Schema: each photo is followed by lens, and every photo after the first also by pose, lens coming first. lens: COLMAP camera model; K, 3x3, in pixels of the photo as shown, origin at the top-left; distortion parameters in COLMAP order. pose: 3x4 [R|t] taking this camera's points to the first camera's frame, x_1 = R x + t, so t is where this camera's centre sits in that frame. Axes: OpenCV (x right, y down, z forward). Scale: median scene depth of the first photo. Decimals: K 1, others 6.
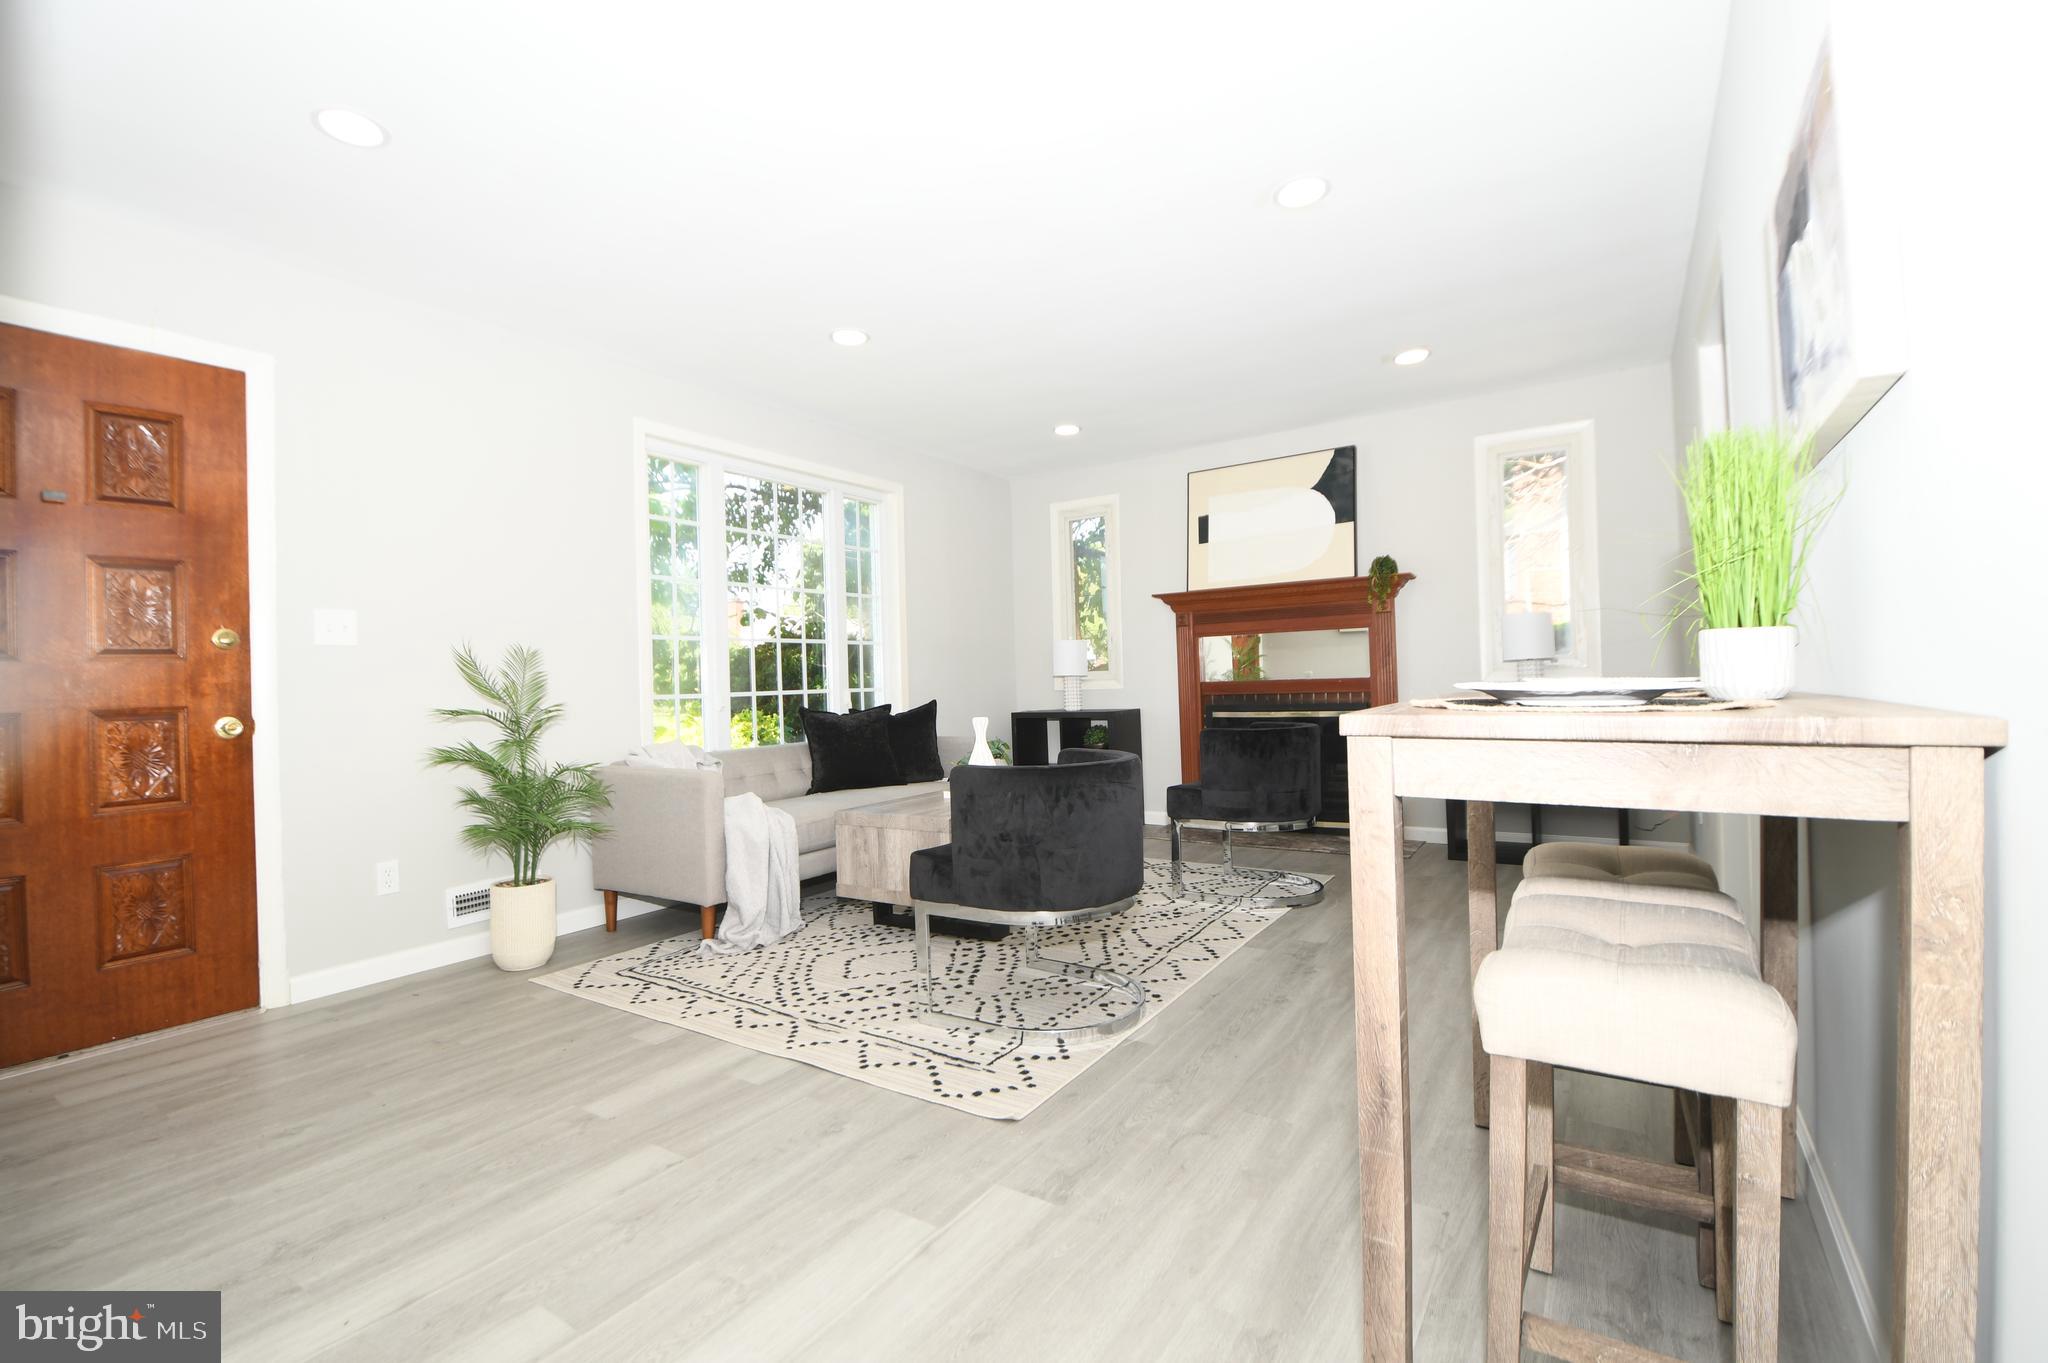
lens RADIAL K [[897.0, 0, 1020.9], [0, 897.0, 680.9], [0, 0, 1]] dist [0.006721, -0.017951]
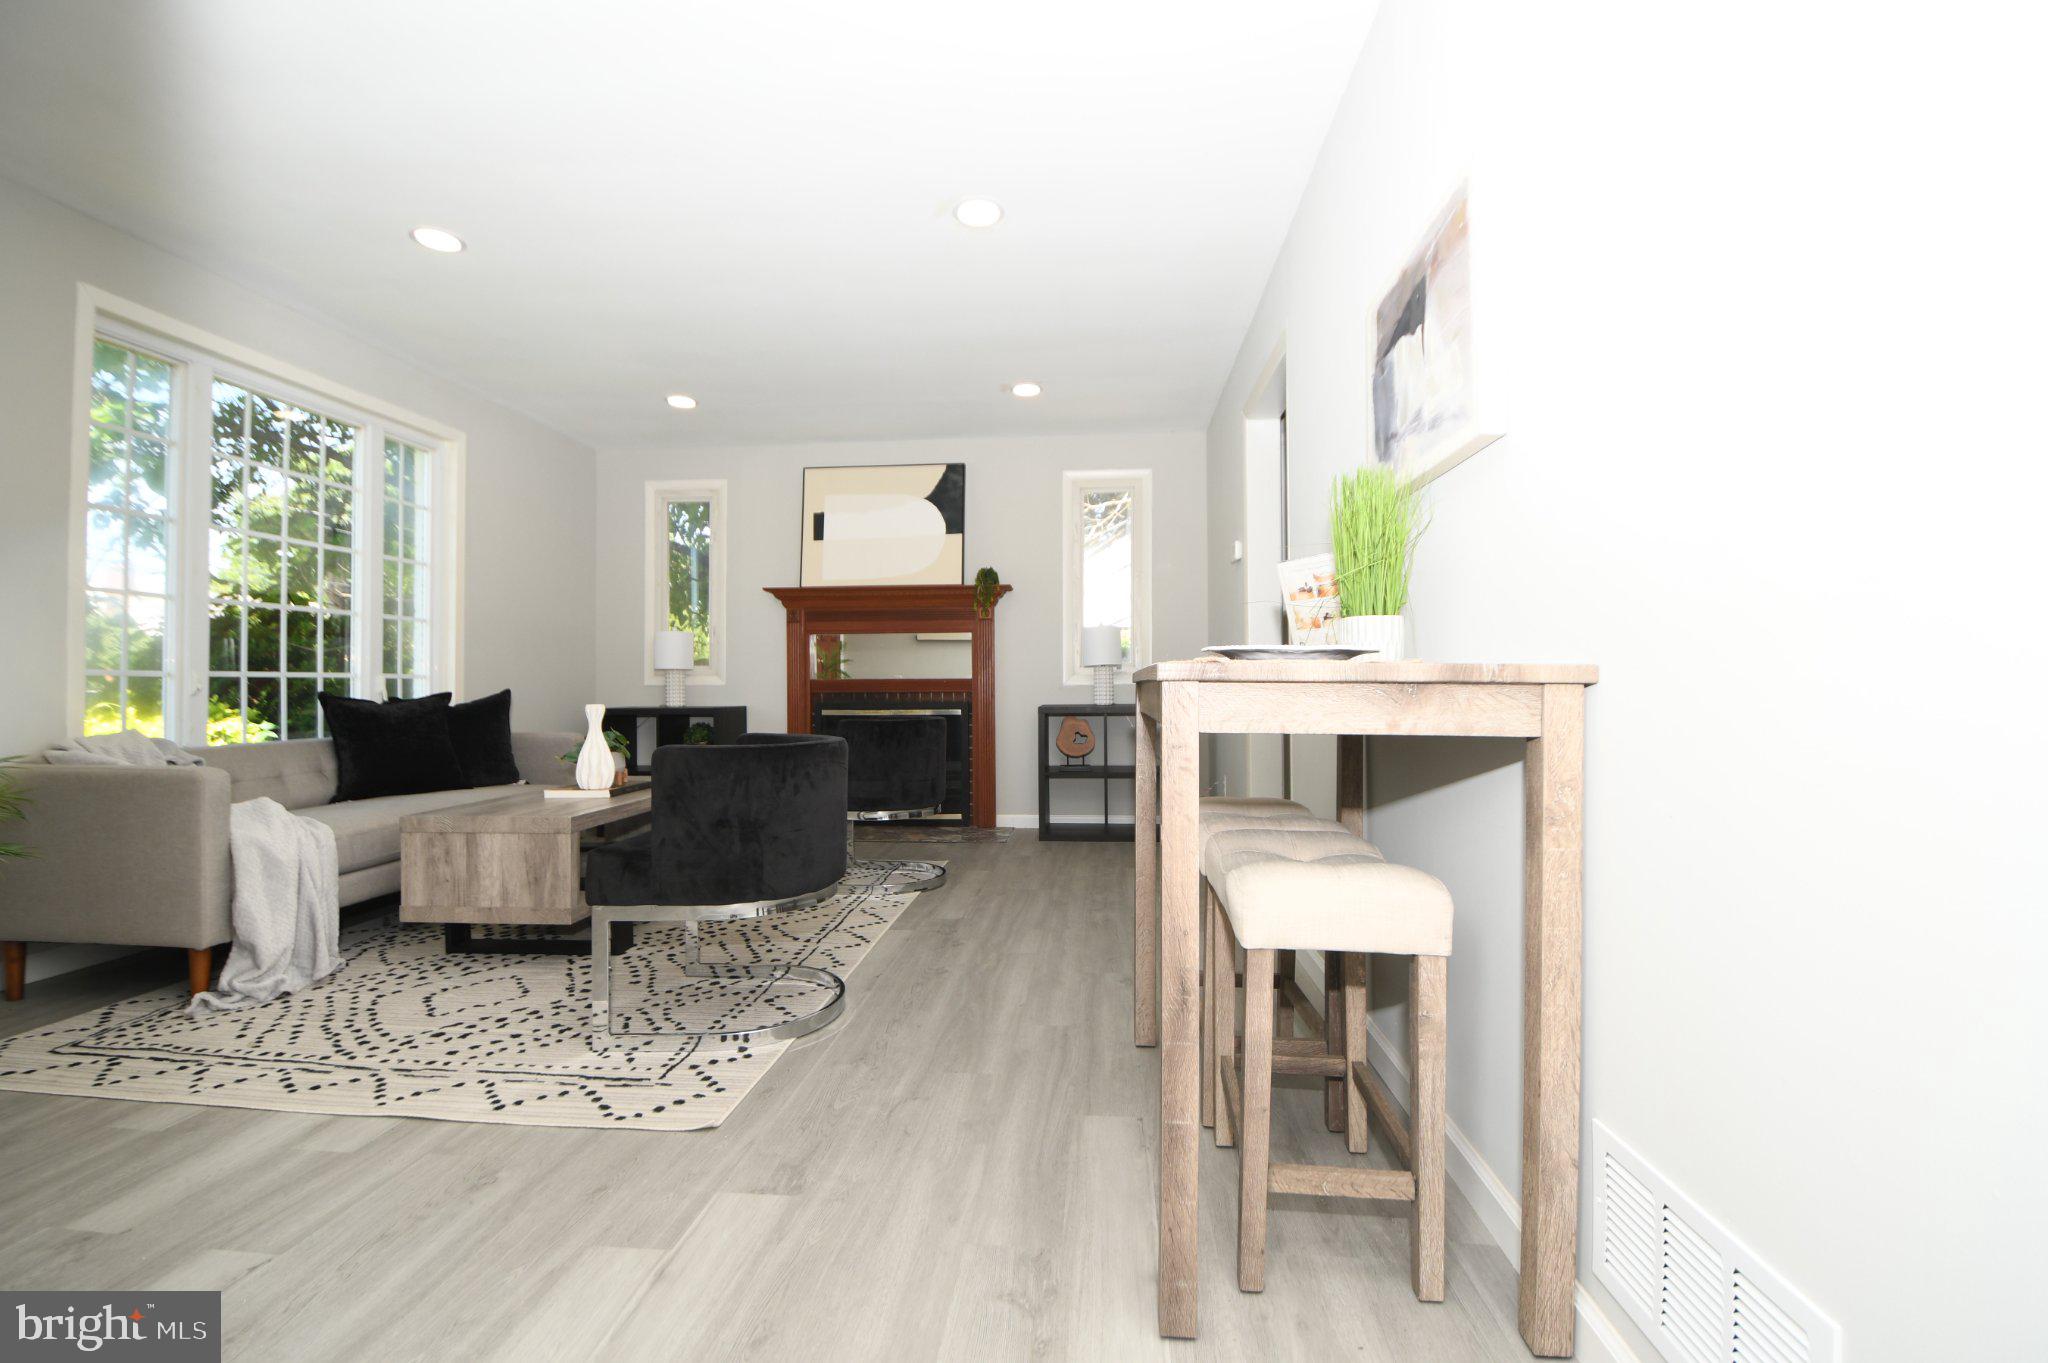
lens RADIAL K [[897.0, 0, 1025.0], [0, 897.0, 682.8], [0, 0, 1]] dist [0.006721, -0.017951]
pose [[0.879615, 0.028447, 0.474834, -0.111588], [-0.023052, 0.999587, -0.017182, 0.029510], [-0.475127, 0.004167, 0.879907, 0.027633]]
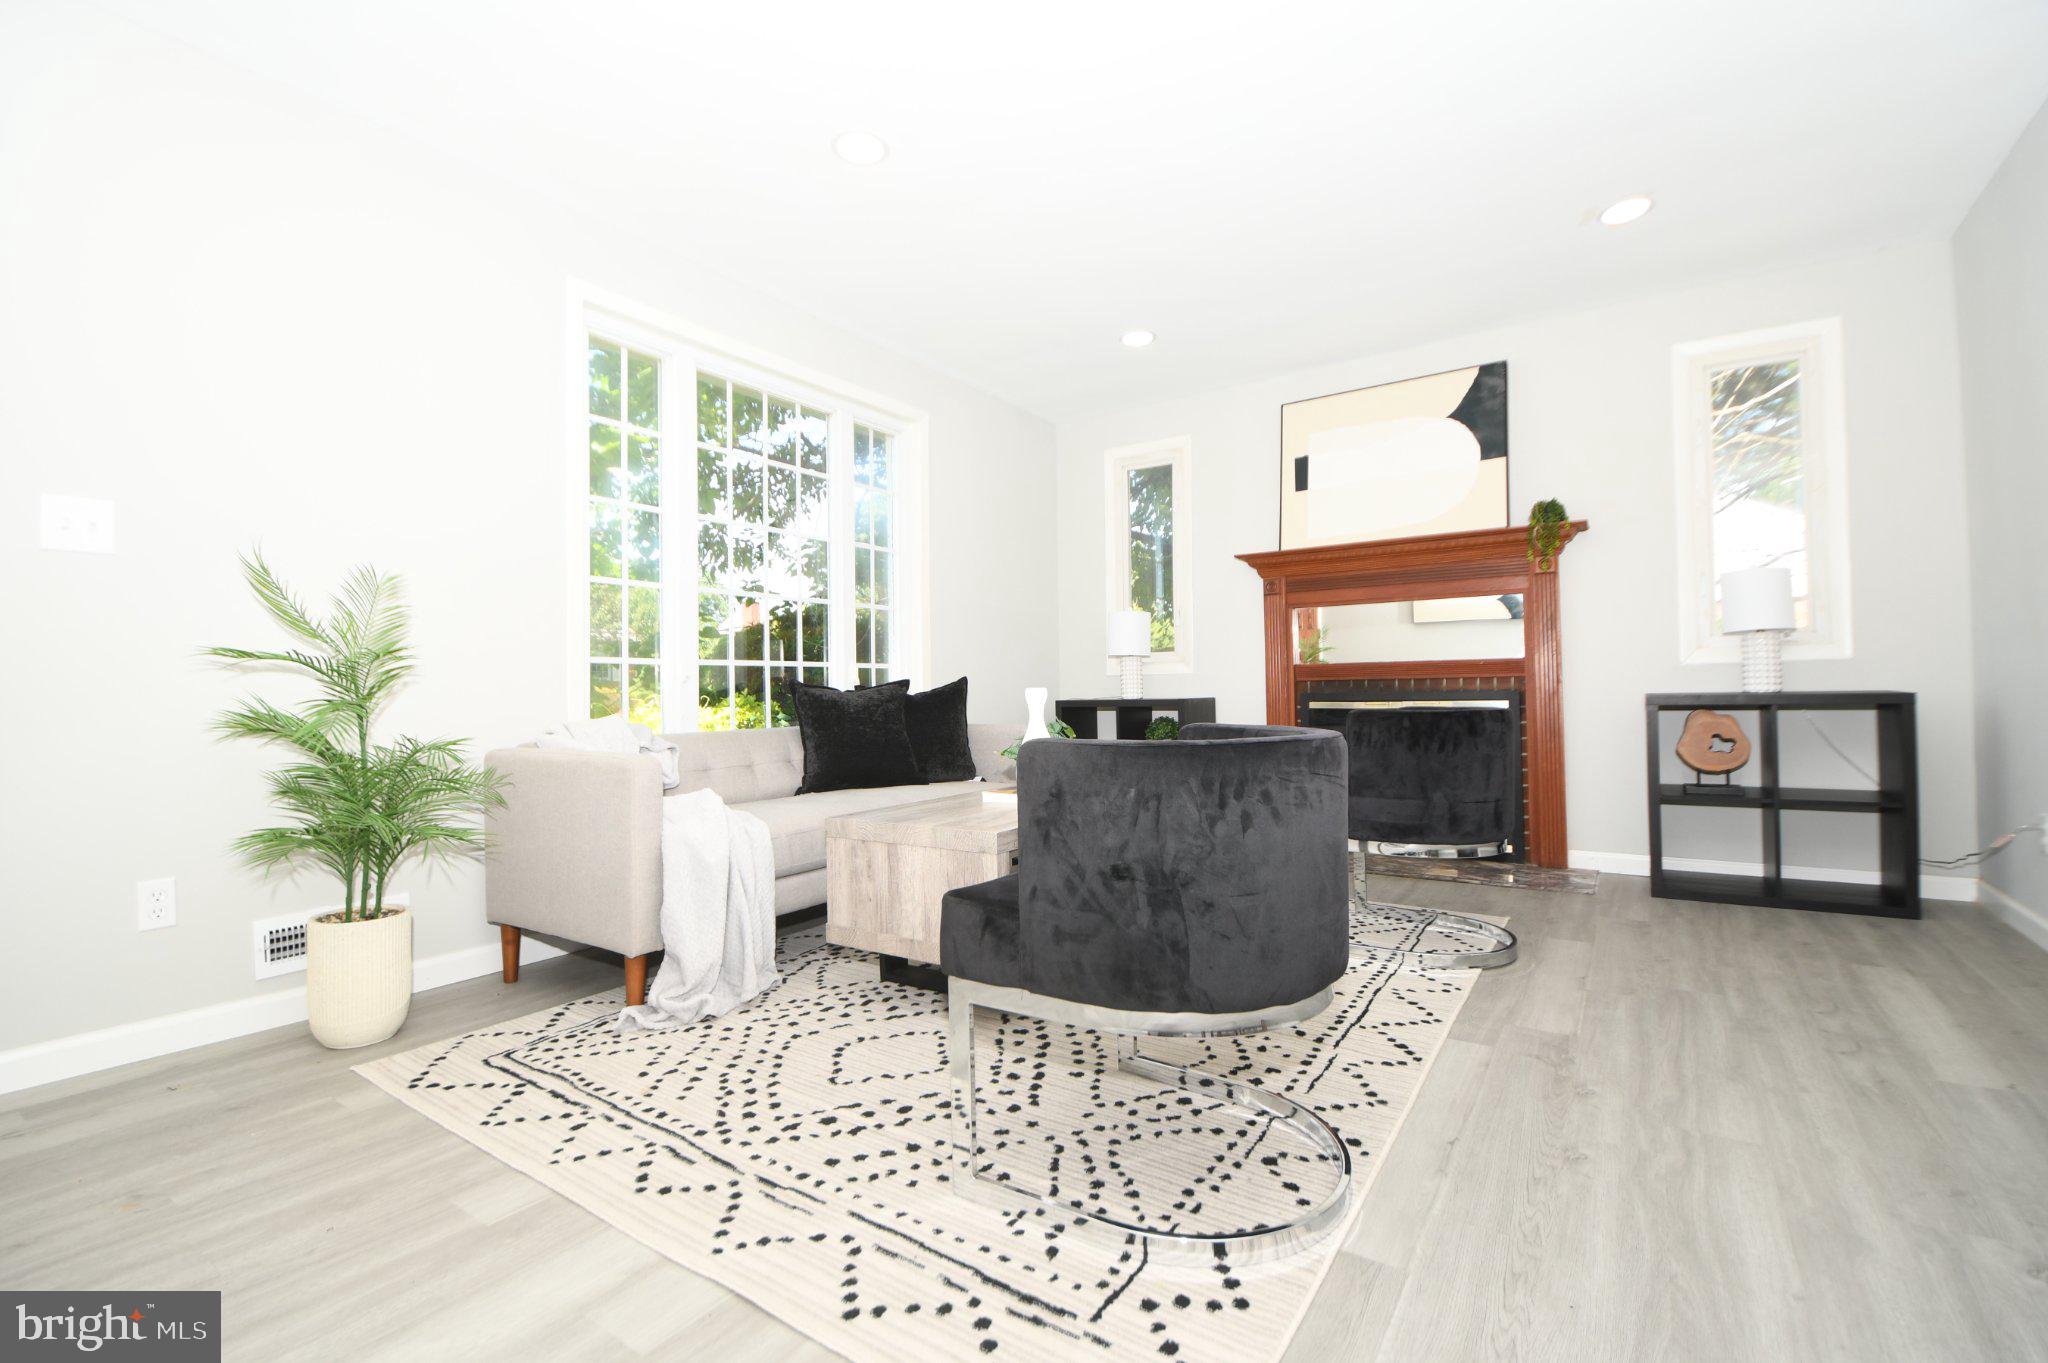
lens RADIAL K [[897.0, 0, 1023.9], [0, 897.0, 673.8], [0, 0, 1]] dist [0.006721, -0.017951]
pose [[0.999780, 0.015899, -0.013649, -0.054643], [-0.016139, 0.999713, -0.017687, 0.050370], [0.013364, 0.017903, 0.999750, 0.352507]]
